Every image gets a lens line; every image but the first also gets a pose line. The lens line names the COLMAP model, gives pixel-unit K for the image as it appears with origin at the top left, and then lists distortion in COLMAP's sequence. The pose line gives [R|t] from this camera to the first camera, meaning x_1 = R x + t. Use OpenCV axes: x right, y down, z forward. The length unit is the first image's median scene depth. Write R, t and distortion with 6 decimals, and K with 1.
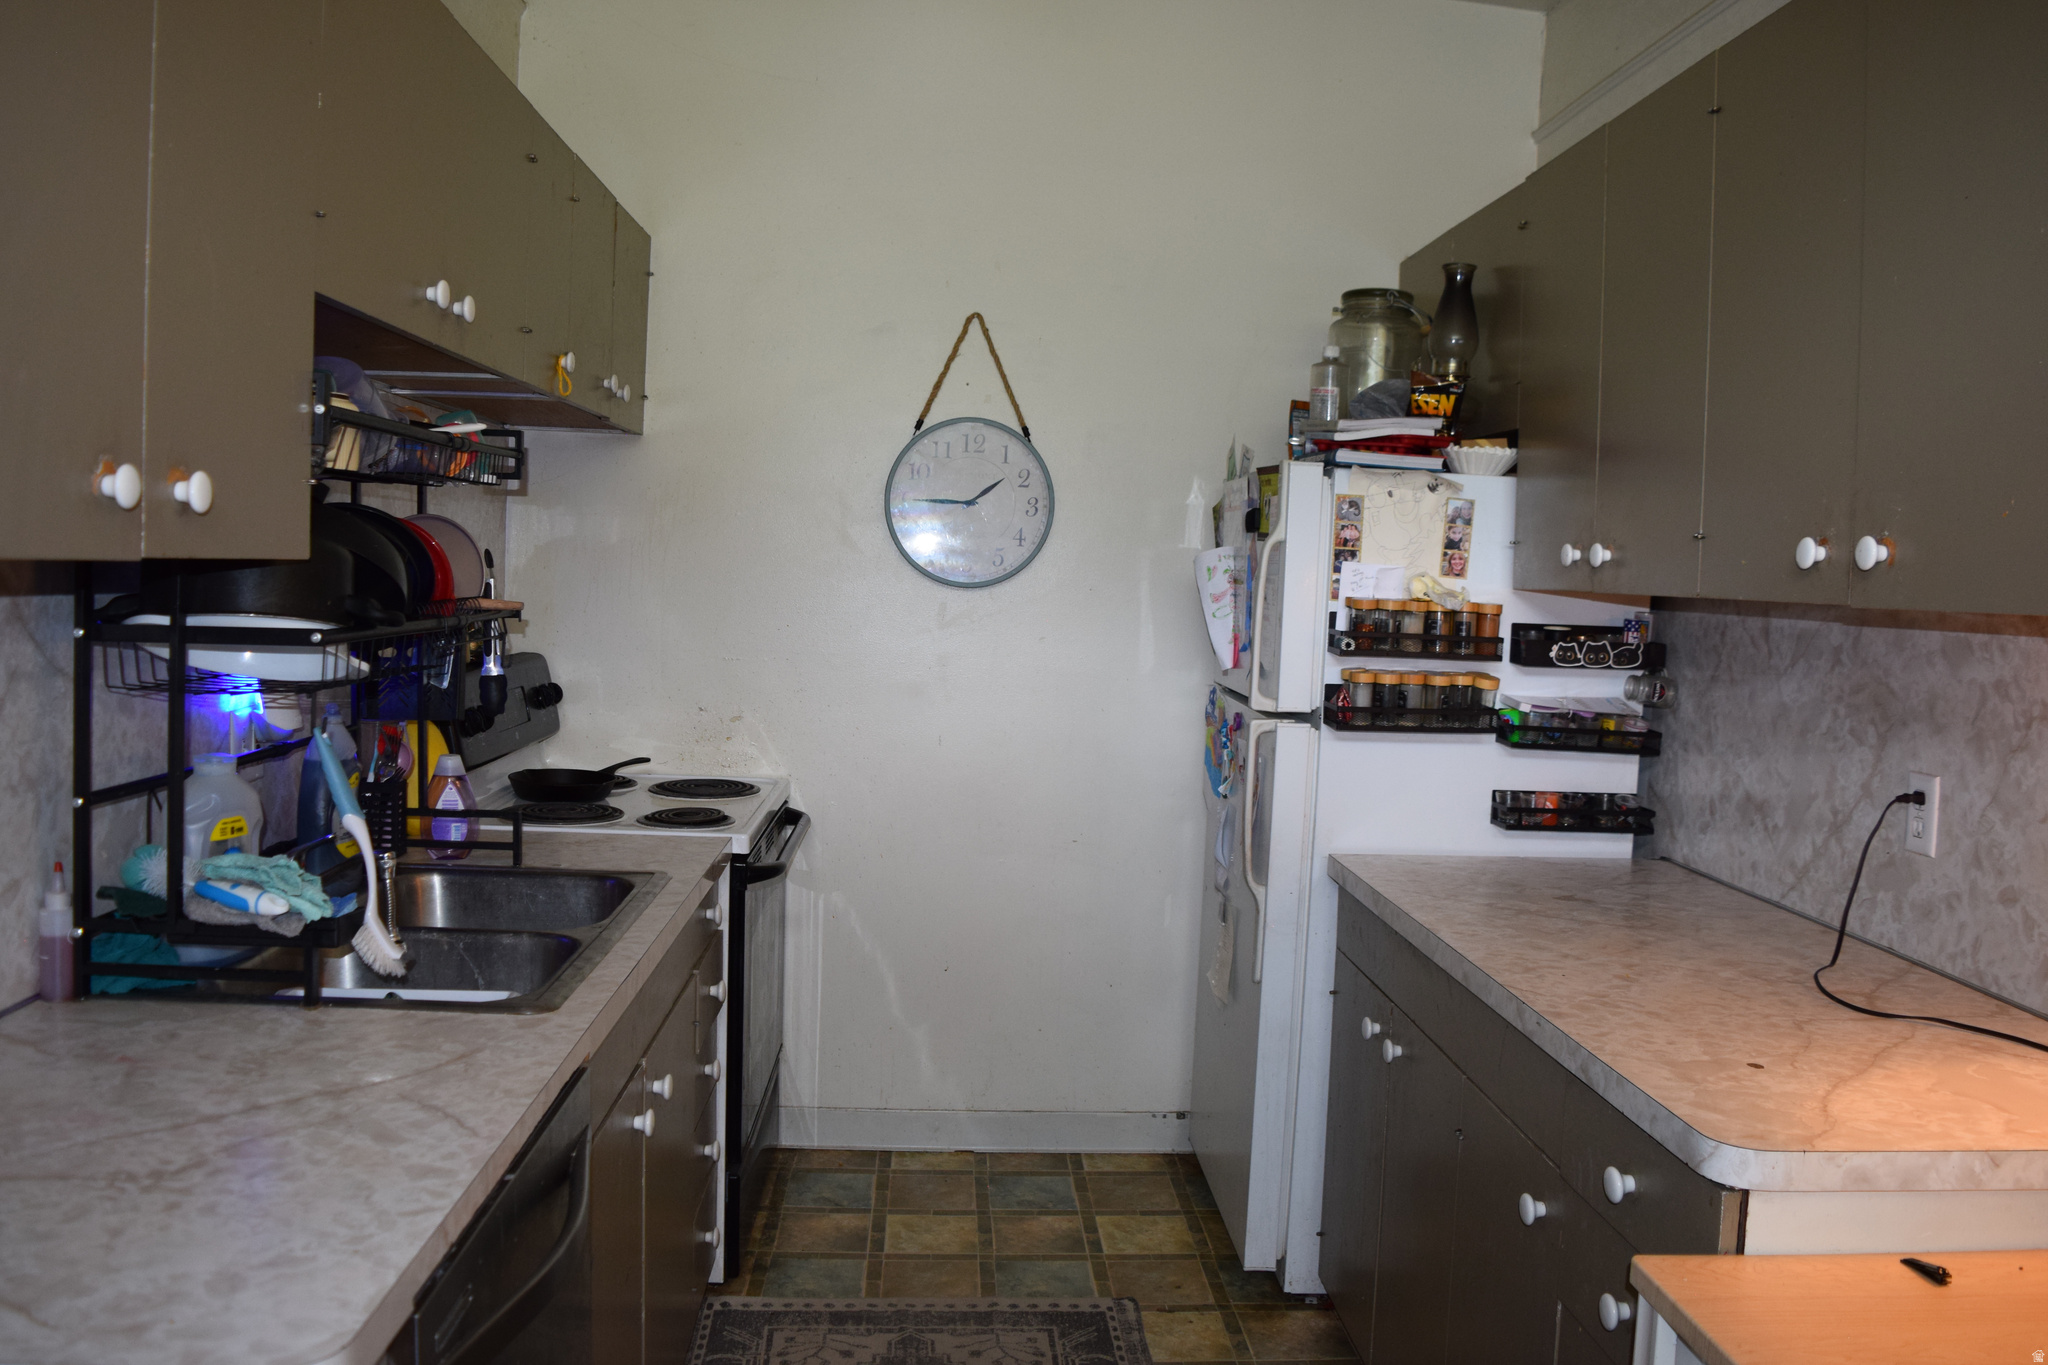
lens RADIAL K [[1601.8, 0, 1019.4], [0, 1601.8, 675.7], [0, 0, 1]] dist [-0.090397, 0.017767]
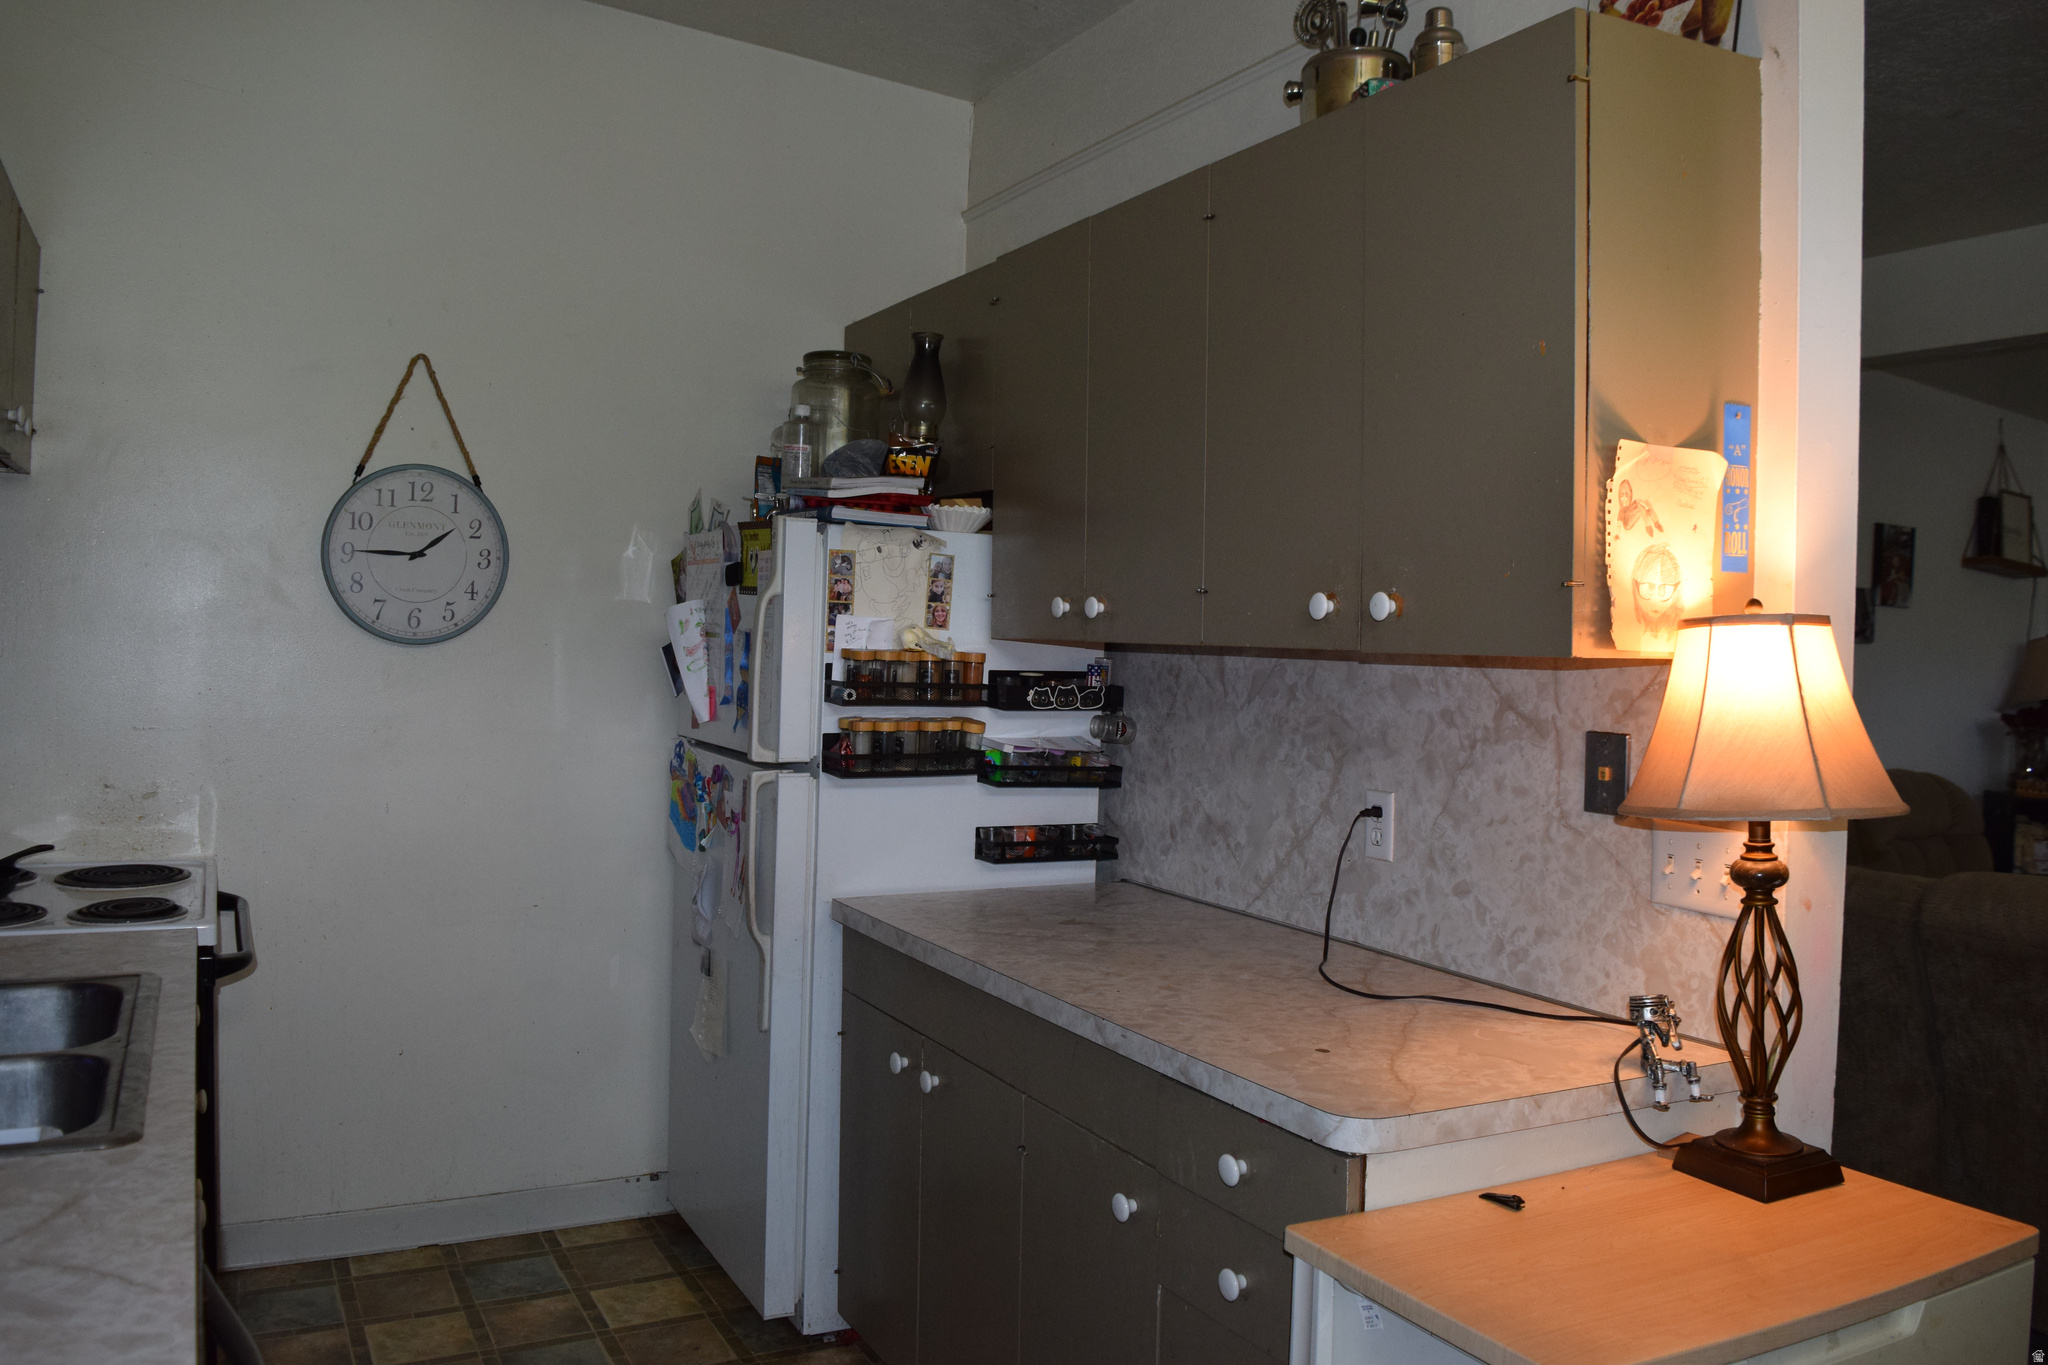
lens RADIAL K [[1601.8, 0, 1011.6], [0, 1601.8, 675.7], [0, 0, 1]] dist [-0.090397, 0.017767]
pose [[0.907845, -0.021312, 0.418764, -0.131531], [0.033676, 0.999187, -0.022156, -0.005220], [-0.417952, 0.034216, 0.907825, 0.012588]]
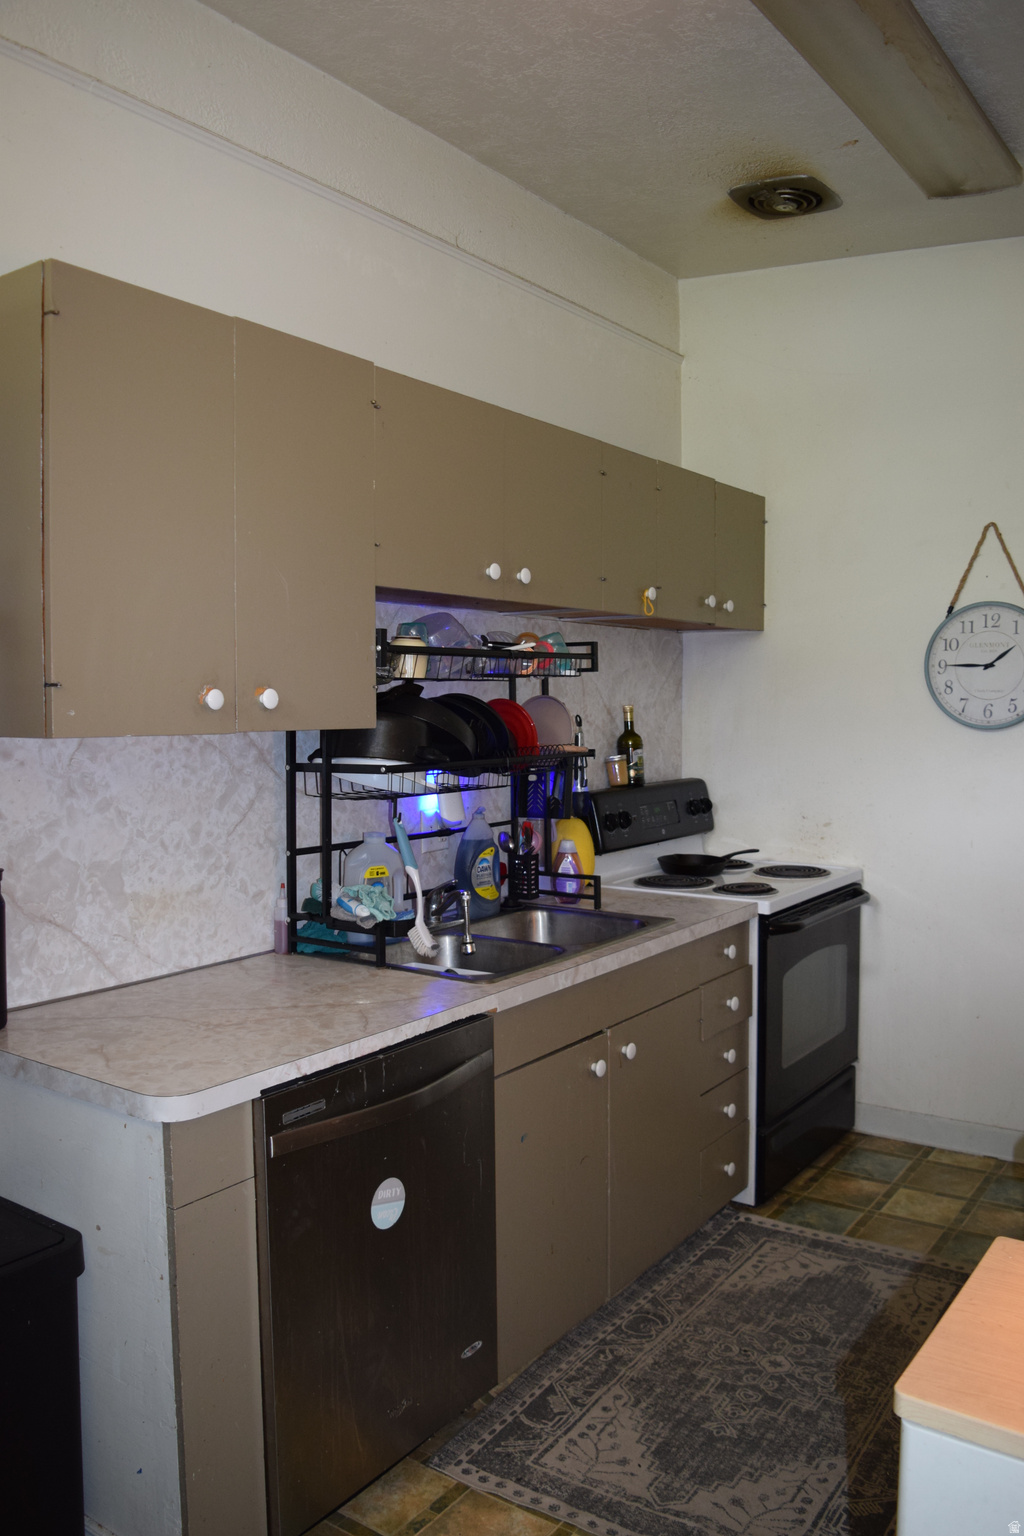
lens RADIAL K [[1201.4, 0, 522.6], [0, 1201.4, 767.8], [0, 0, 1]] dist [-0.090397, 0.017767]
pose [[0.791291, -0.005471, -0.611415, 0.339838], [-0.008953, 0.999749, -0.020534, 0.000771], [0.611374, 0.021722, 0.791043, -0.015926]]
